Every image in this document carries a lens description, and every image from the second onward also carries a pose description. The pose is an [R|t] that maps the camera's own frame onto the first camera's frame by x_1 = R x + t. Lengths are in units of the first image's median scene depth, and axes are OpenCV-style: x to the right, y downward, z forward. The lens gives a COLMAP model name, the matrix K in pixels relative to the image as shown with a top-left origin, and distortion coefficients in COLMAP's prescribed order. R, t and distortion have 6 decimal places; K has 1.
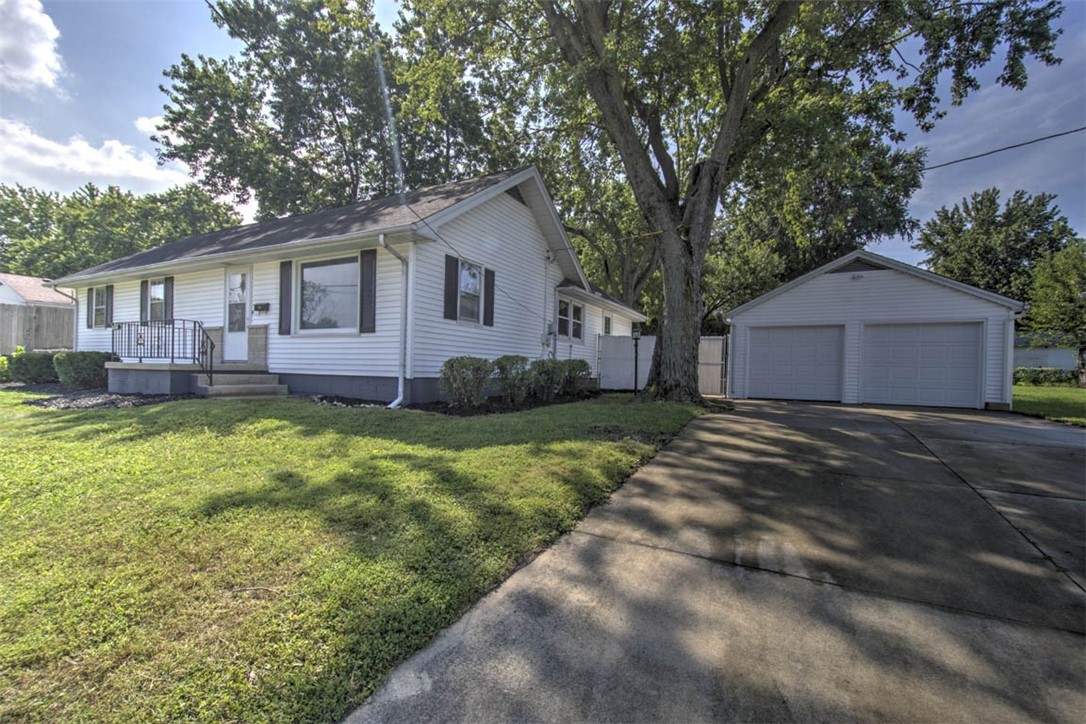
lens RADIAL K [[461.3, 0, 548.1], [0, 461.3, 375.7], [0, 0, 1]] dist [-0.004583, -0.000212]
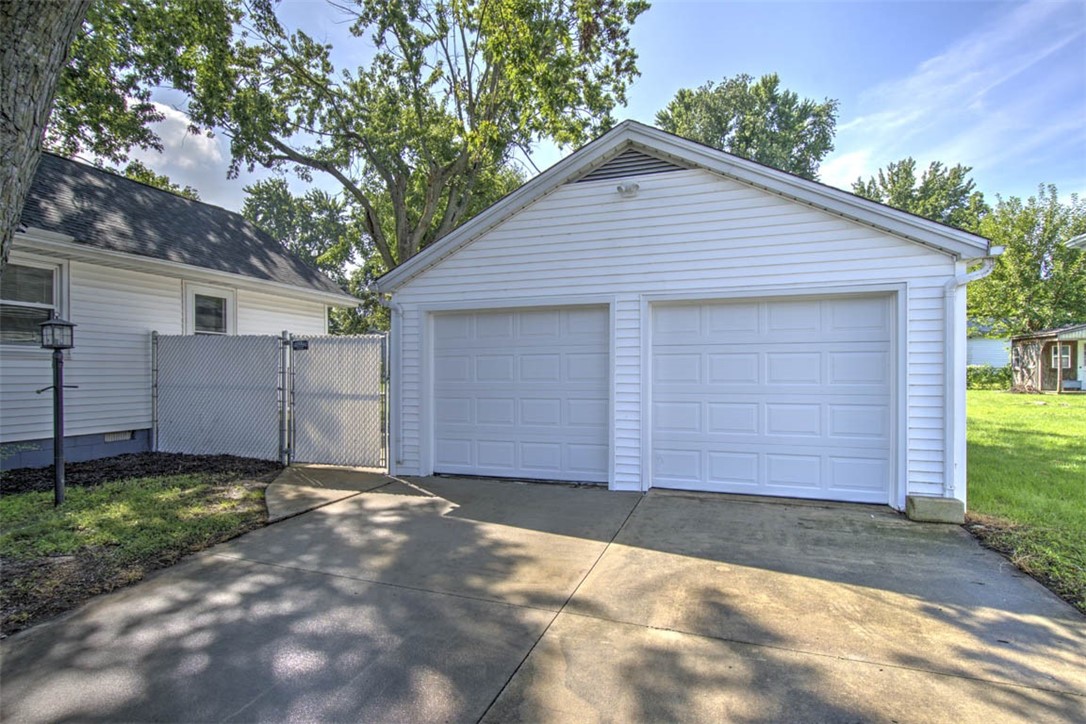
lens RADIAL K [[524.8, 0, 539.6], [0, 524.8, 377.0], [0, 0, 1]] dist [0.002027, -0.008220]
pose [[0.988432, -0.027269, 0.149196, 0.376585], [0.027040, 0.999628, 0.003569, -0.034362], [-0.149238, 0.000507, 0.988801, 0.393354]]
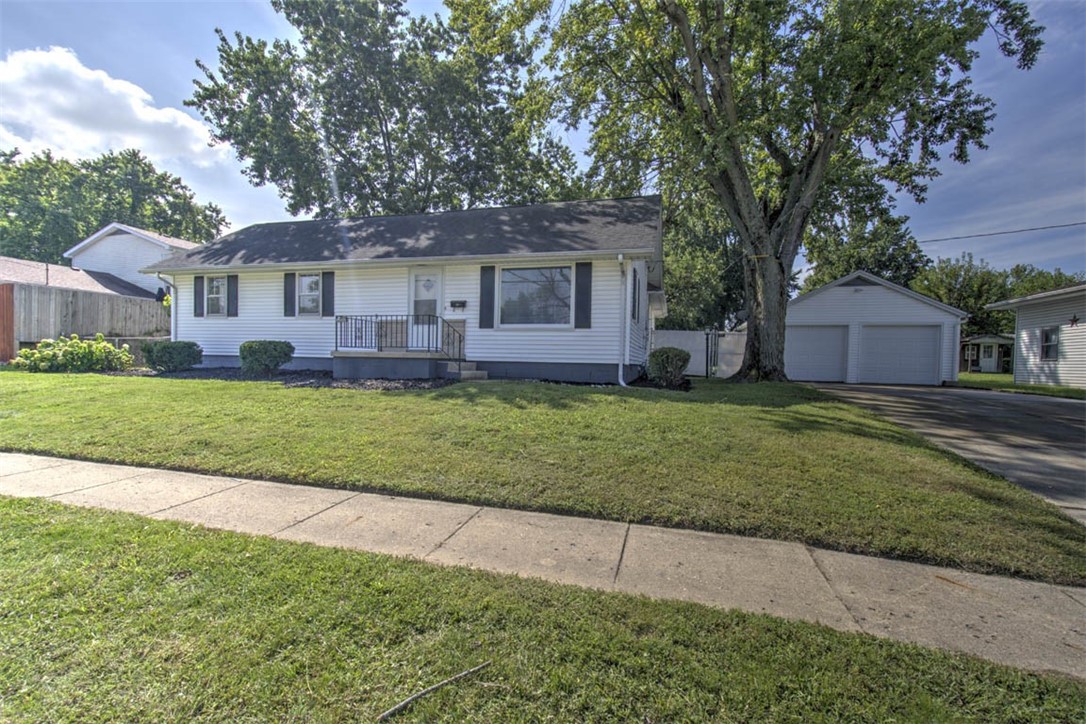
lens RADIAL K [[461.3, 0, 548.1], [0, 461.3, 375.7], [0, 0, 1]] dist [-0.004583, -0.000212]
pose [[0.978773, -0.007497, 0.204809, -0.369773], [0.002877, 0.999735, 0.022848, 0.003329], [-0.204926, -0.021774, 0.978535, -0.108149]]
